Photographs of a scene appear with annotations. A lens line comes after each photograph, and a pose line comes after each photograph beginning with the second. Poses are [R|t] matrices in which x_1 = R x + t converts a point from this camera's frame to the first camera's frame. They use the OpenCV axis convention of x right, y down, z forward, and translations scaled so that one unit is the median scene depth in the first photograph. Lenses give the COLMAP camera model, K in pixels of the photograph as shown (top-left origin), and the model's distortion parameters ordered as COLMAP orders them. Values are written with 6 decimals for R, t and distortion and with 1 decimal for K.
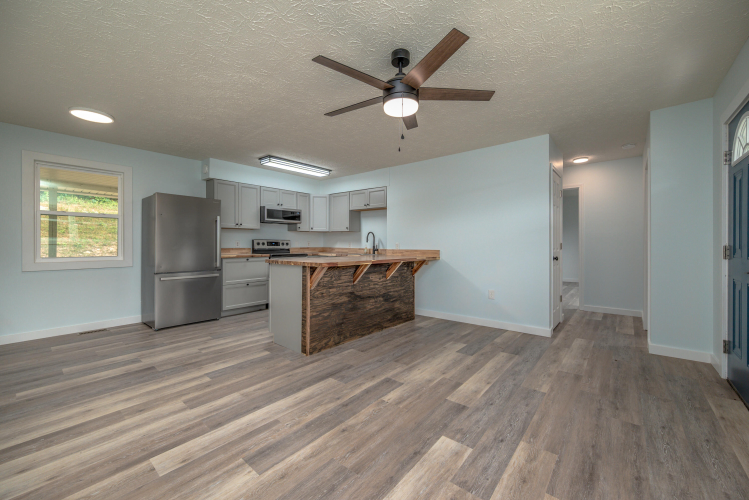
lens RADIAL K [[298.8, 0, 377.0], [0, 298.8, 243.3], [0, 0, 1]] dist [-0.000761, -0.000153]
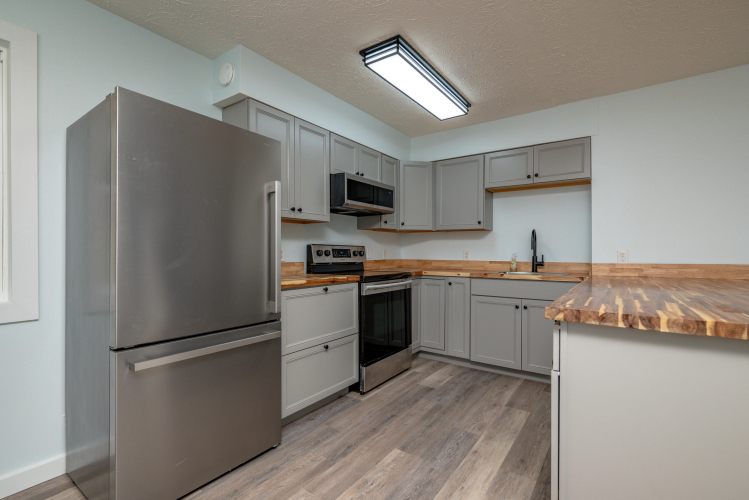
lens RADIAL K [[343.4, 0, 374.3], [0, 343.4, 252.8], [0, 0, 1]] dist [-0.000492, 0.000179]
pose [[0.997164, -0.003235, 0.075195, -0.579723], [0.003295, 0.999994, -0.000674, 0.002815], [-0.075192, 0.000920, 0.997169, 0.722373]]
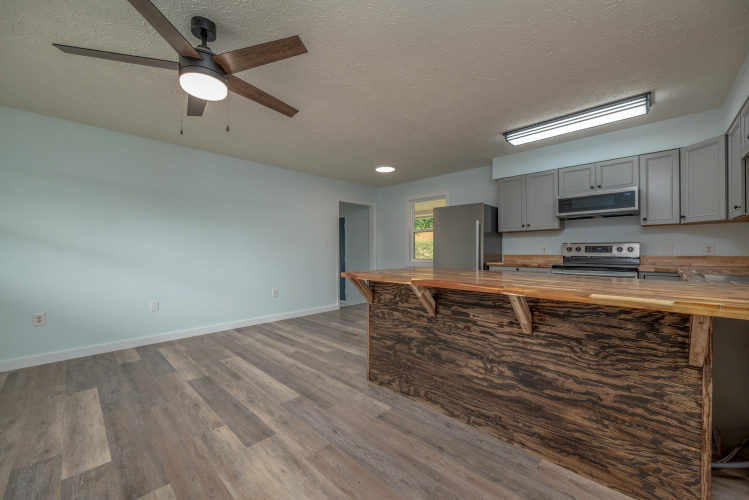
lens RADIAL K [[294.2, 0, 374.5], [0, 294.2, 250.0], [0, 0, 1]] dist [-0.000823, -0.000076]
pose [[-0.076636, -0.003402, -0.997053, 0.552846], [0.006689, 0.999970, -0.003926, 0.004926], [0.997037, -0.006970, -0.076611, 0.982028]]
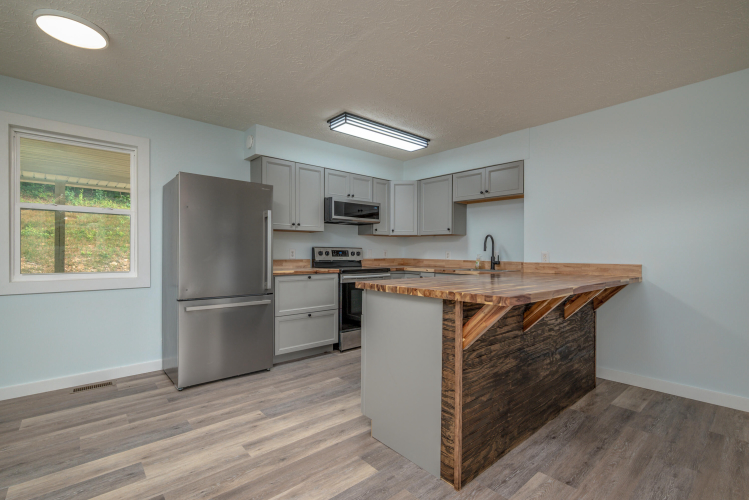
lens RADIAL K [[343.4, 0, 374.3], [0, 343.4, 252.8], [0, 0, 1]] dist [-0.000492, 0.000179]
pose [[0.987775, 0.000718, -0.155884, -0.252475], [-0.000613, 1.000000, 0.000723, 0.000091], [0.155885, -0.000619, 0.987775, 0.399090]]
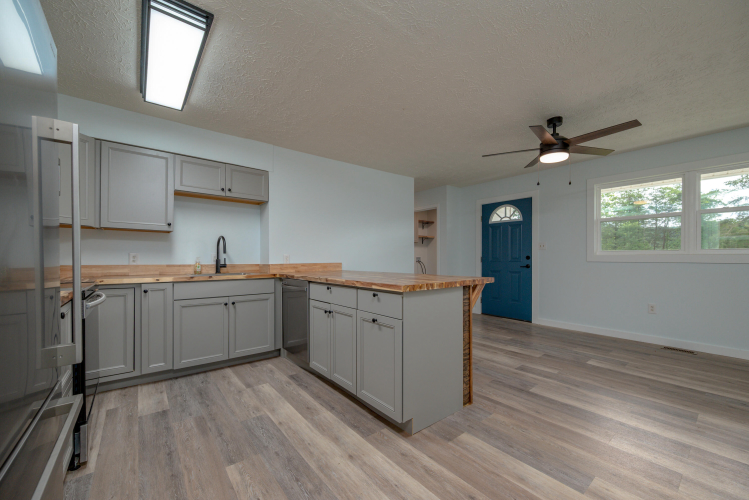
lens RADIAL K [[297.0, 0, 379.4], [0, 297.0, 257.8], [0, 0, 1]] dist [-0.000601, -0.000009]
pose [[0.189856, -0.005004, 0.981799, -0.917977], [0.000499, 0.999987, 0.005000, 0.003585], [-0.981812, -0.000459, 0.189856, 0.982141]]
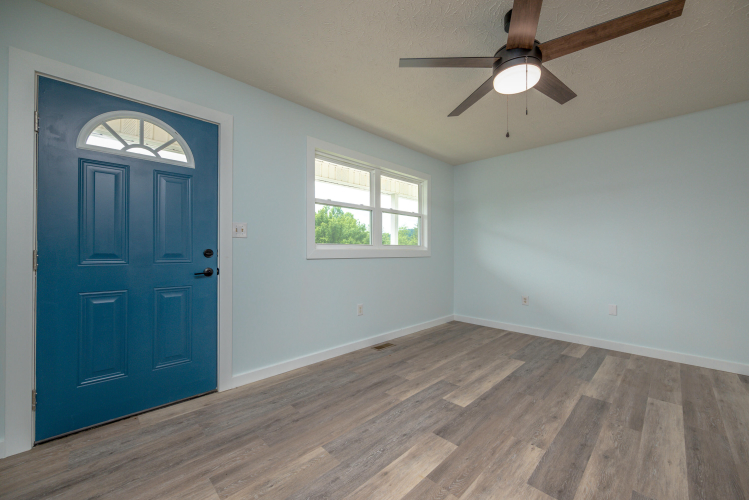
lens RADIAL K [[294.2, 0, 374.5], [0, 294.2, 250.0], [0, 0, 1]] dist [-0.000823, -0.000076]
pose [[-0.995056, -0.001579, 0.099307, 0.243615], [-0.002104, 0.999984, -0.005179, 0.005860], [-0.099297, -0.005362, -0.995043, 1.168408]]
